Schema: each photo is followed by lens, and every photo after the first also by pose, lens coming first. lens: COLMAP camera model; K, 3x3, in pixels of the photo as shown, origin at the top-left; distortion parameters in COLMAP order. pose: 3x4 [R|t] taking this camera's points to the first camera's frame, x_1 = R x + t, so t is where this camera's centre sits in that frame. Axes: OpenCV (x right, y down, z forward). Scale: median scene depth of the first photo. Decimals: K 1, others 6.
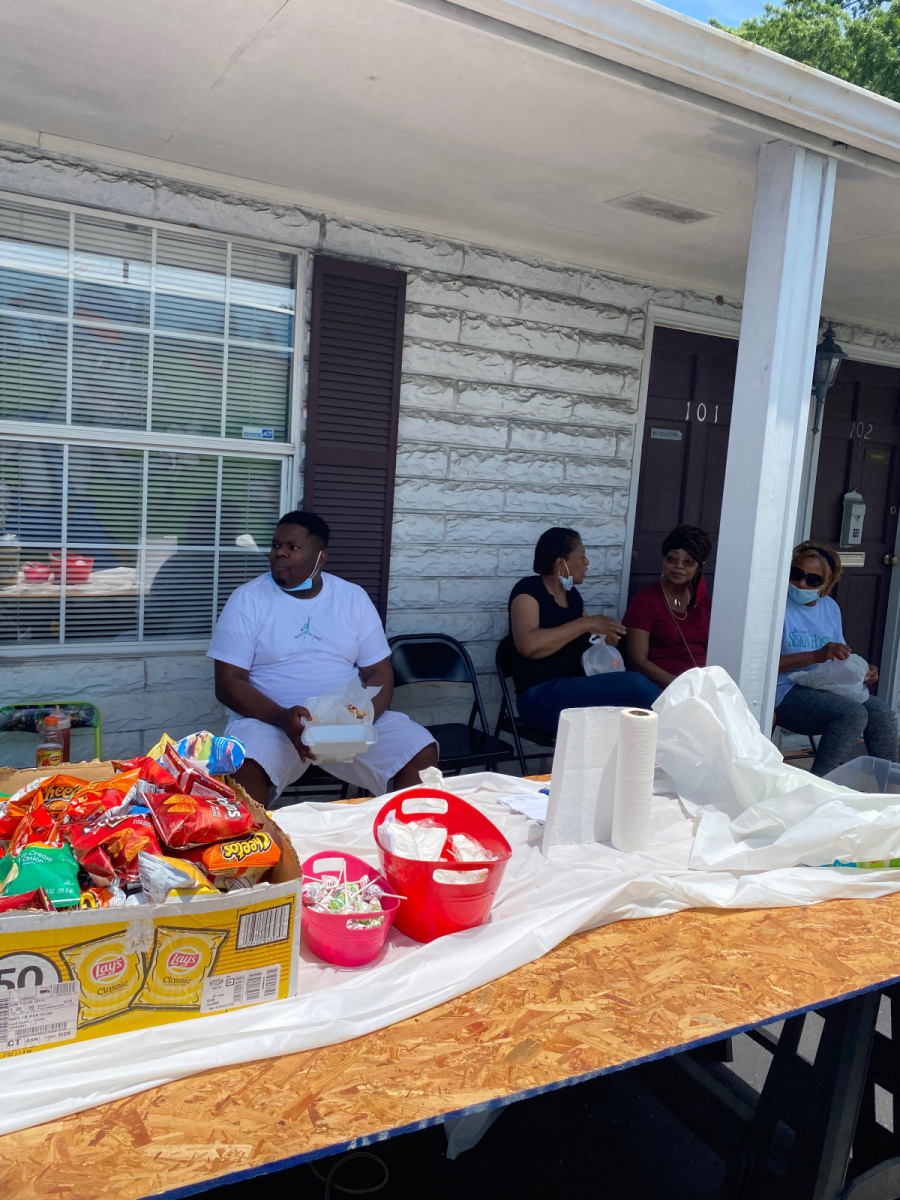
lens RADIAL K [[912.3, 0, 449.8], [0, 912.3, 596.7], [0, 0, 1]] dist [0.082965, -0.134051]
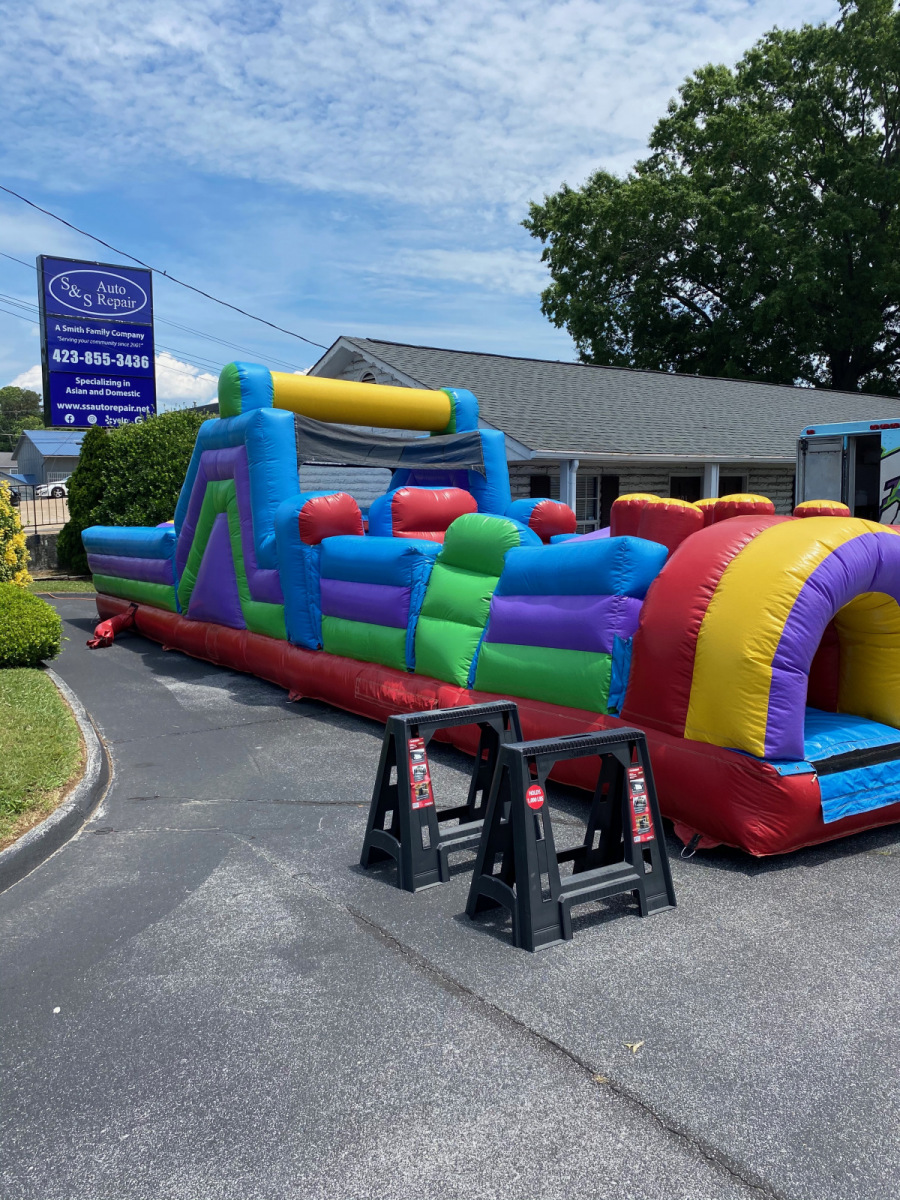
lens RADIAL K [[908.8, 0, 451.6], [0, 908.8, 582.3], [0, 0, 1]] dist [0.151374, -0.380606]
pose [[0.989159, -0.077734, 0.124589, -1.229134], [0.079863, 0.996731, -0.012180, 0.102362], [-0.123235, 0.021998, 0.992134, -2.726253]]
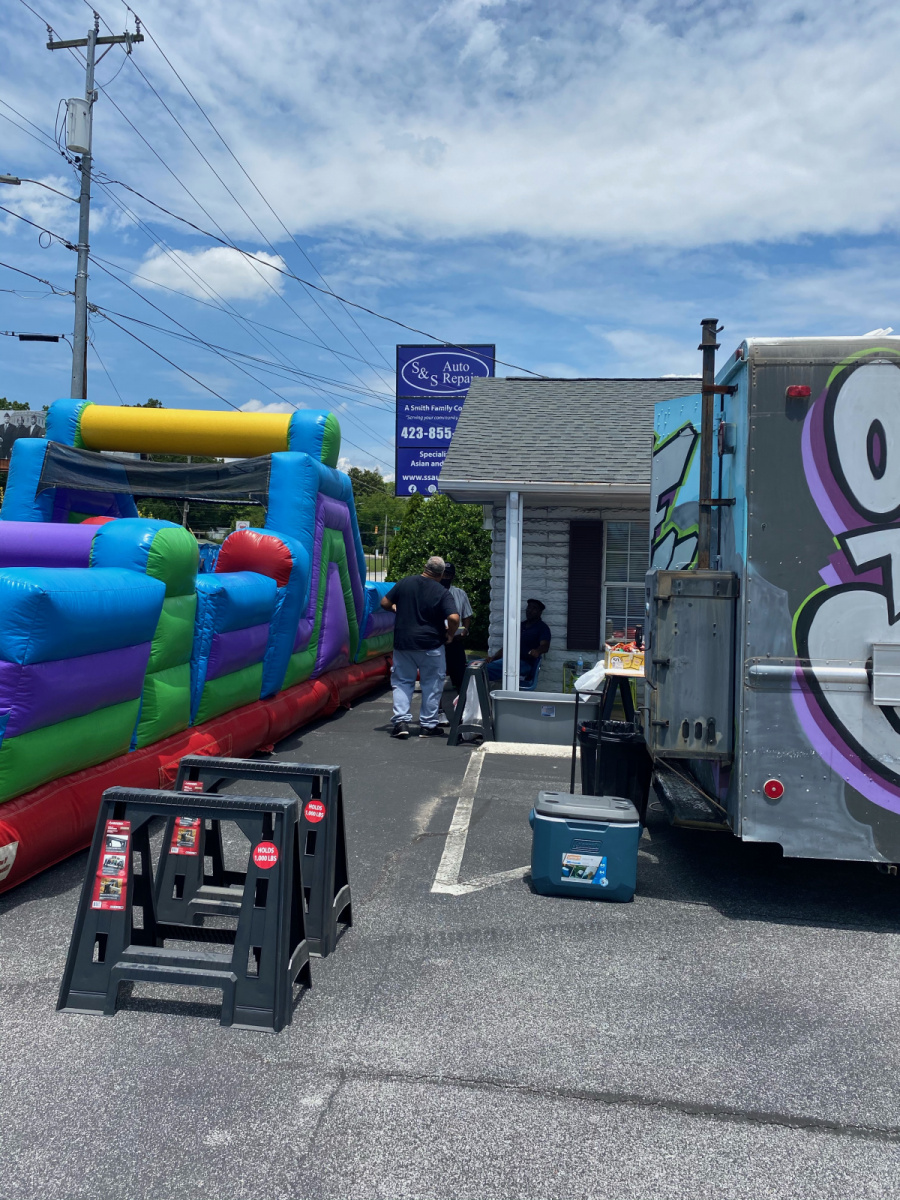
lens RADIAL K [[912.0, 0, 446.4], [0, 912.0, 586.5], [0, 0, 1]] dist [0.046558, -0.052738]
pose [[0.820505, -0.031541, -0.570769, 0.764588], [-0.044201, 0.991987, -0.118358, 0.203587], [0.569928, 0.122342, 0.812536, -1.679945]]
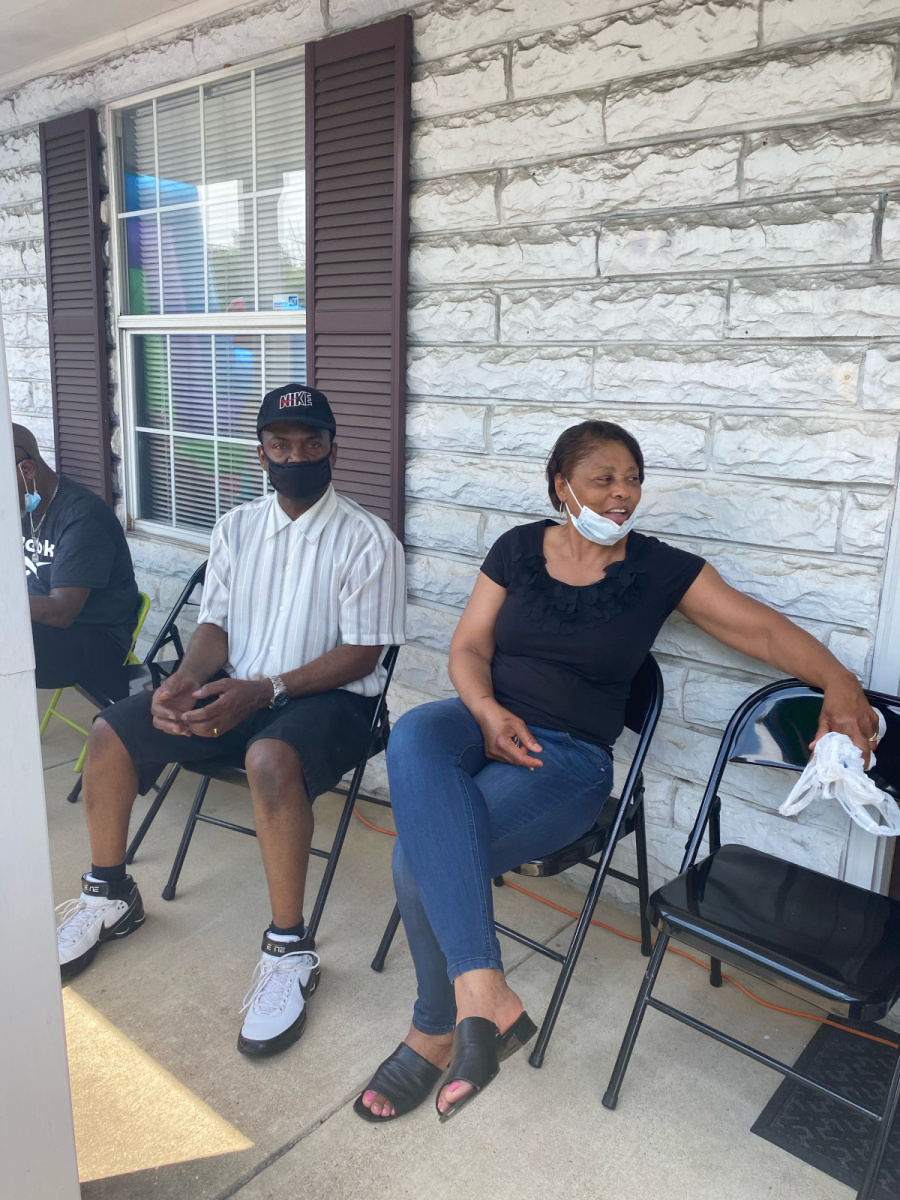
lens RADIAL K [[918.5, 0, 463.1], [0, 918.5, 587.4], [0, 0, 1]] dist [0.009176, -0.006232]
pose [[0.354210, 0.153230, -0.922527, 0.560120], [-0.131124, 0.984877, 0.113241, -0.037220], [0.925928, 0.080854, 0.368945, 0.762633]]
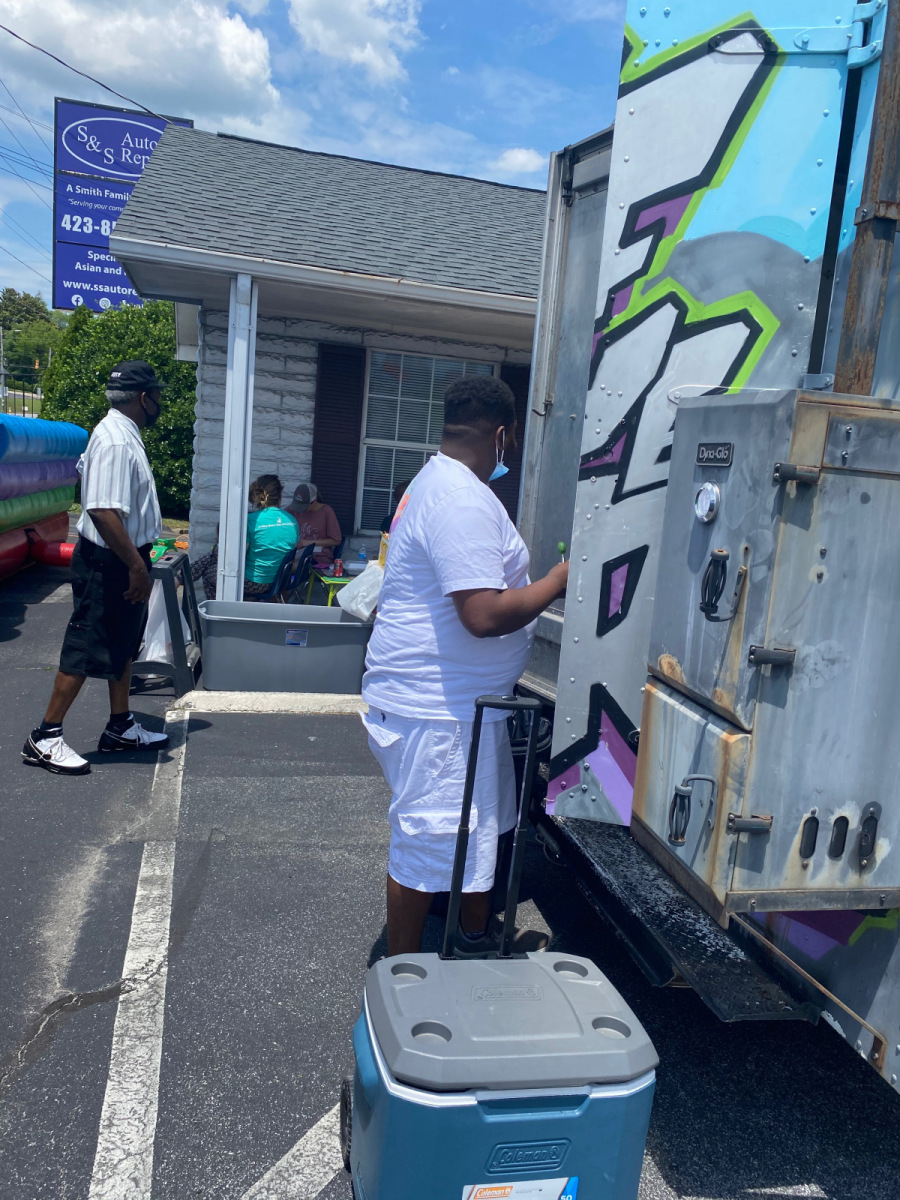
lens RADIAL K [[912.0, 0, 446.4], [0, 912.0, 586.5], [0, 0, 1]] dist [0.046558, -0.052738]
pose [[0.962661, 0.066363, -0.262451, 0.295637], [-0.065167, 0.997786, 0.013266, 0.123114], [0.262750, 0.004333, 0.964854, -1.012020]]
